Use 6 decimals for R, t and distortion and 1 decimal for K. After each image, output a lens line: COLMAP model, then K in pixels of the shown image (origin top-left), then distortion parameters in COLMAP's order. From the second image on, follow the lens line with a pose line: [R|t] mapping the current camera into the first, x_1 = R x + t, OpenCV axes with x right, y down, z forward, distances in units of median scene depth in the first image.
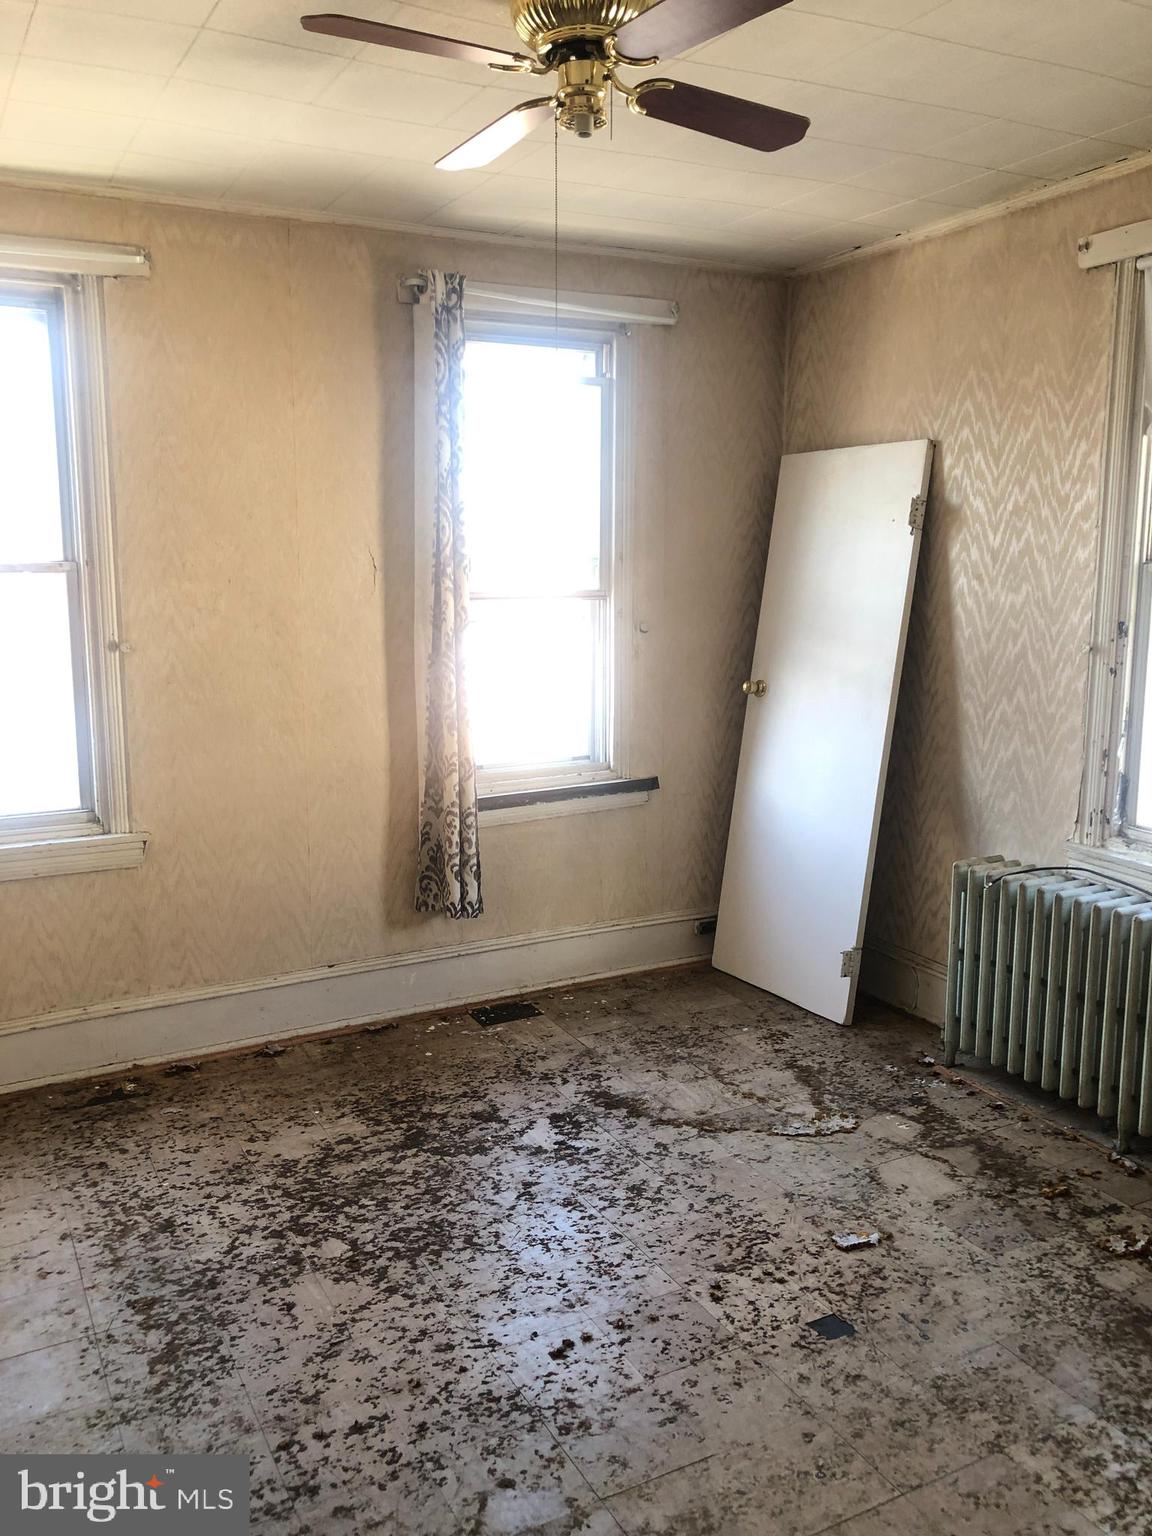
lens RADIAL K [[1265.3, 0, 579.1], [0, 1265.3, 768.8], [0, 0, 1]] dist [-0.002985, 0.026821]
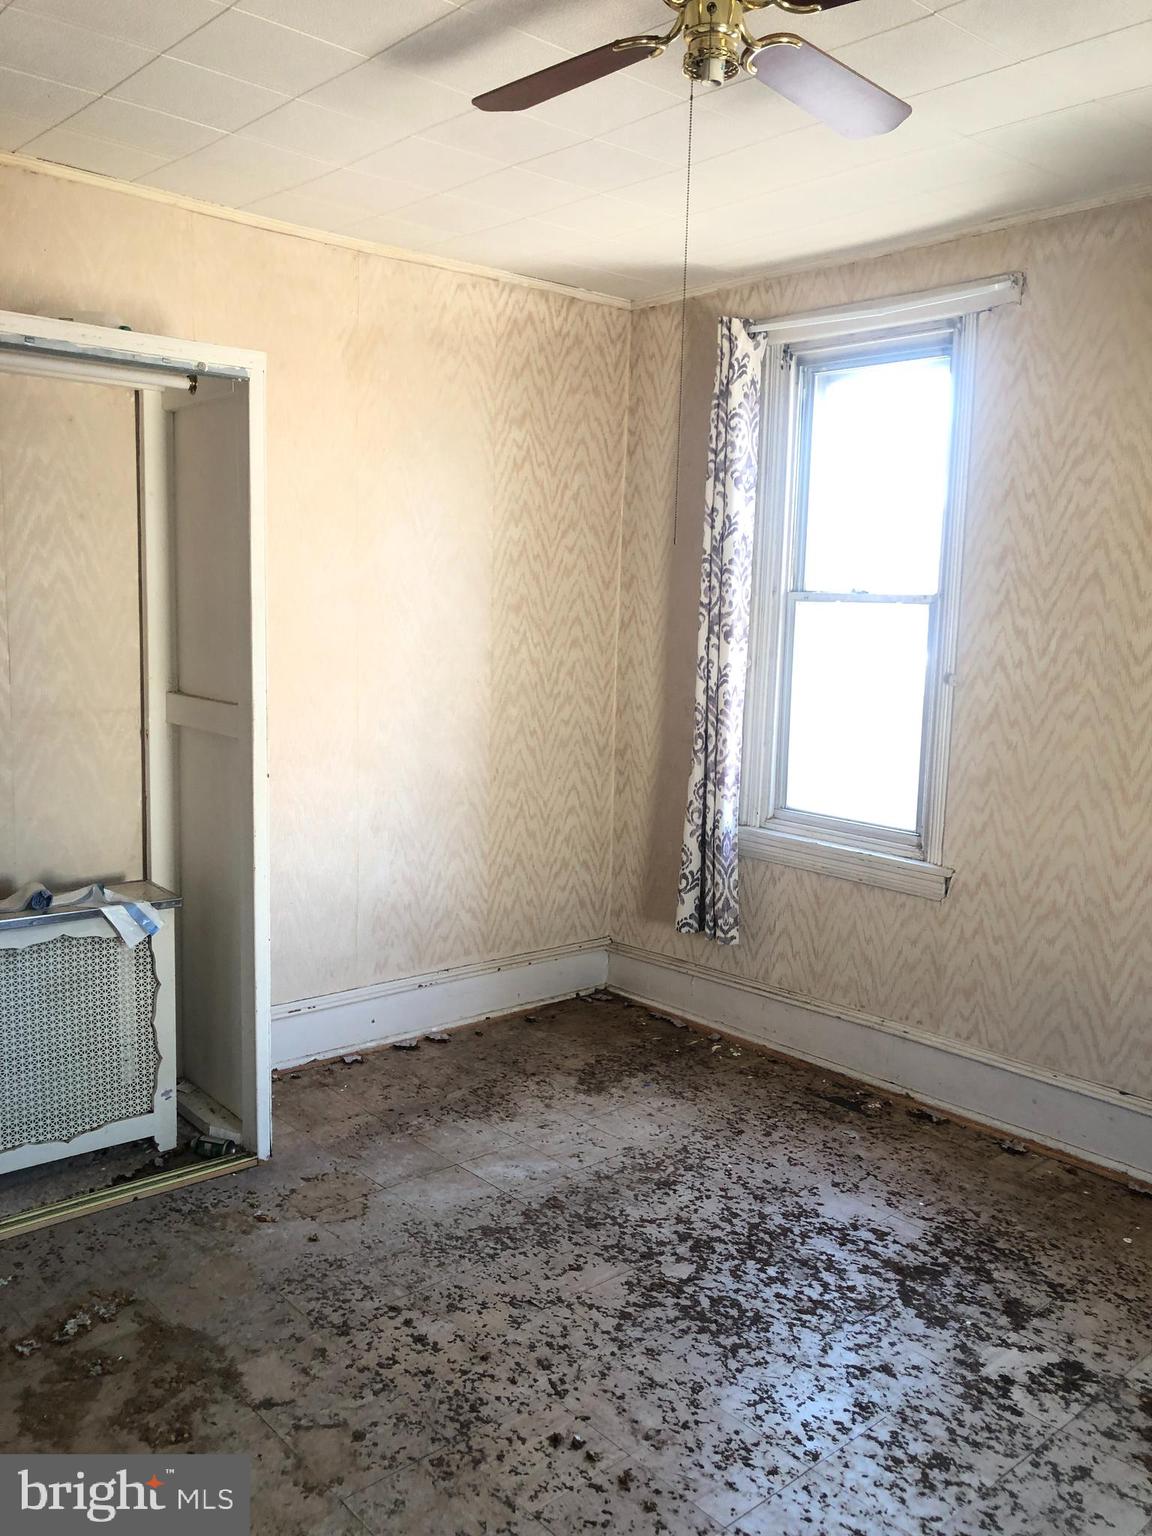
lens RADIAL K [[1265.3, 0, 578.7], [0, 1265.3, 766.6], [0, 0, 1]] dist [-0.002985, 0.026821]
pose [[0.224675, 0.138177, -0.964587, 0.611903], [-0.188818, 0.977307, 0.096019, -0.078025], [0.955965, 0.160559, 0.245666, 0.544985]]
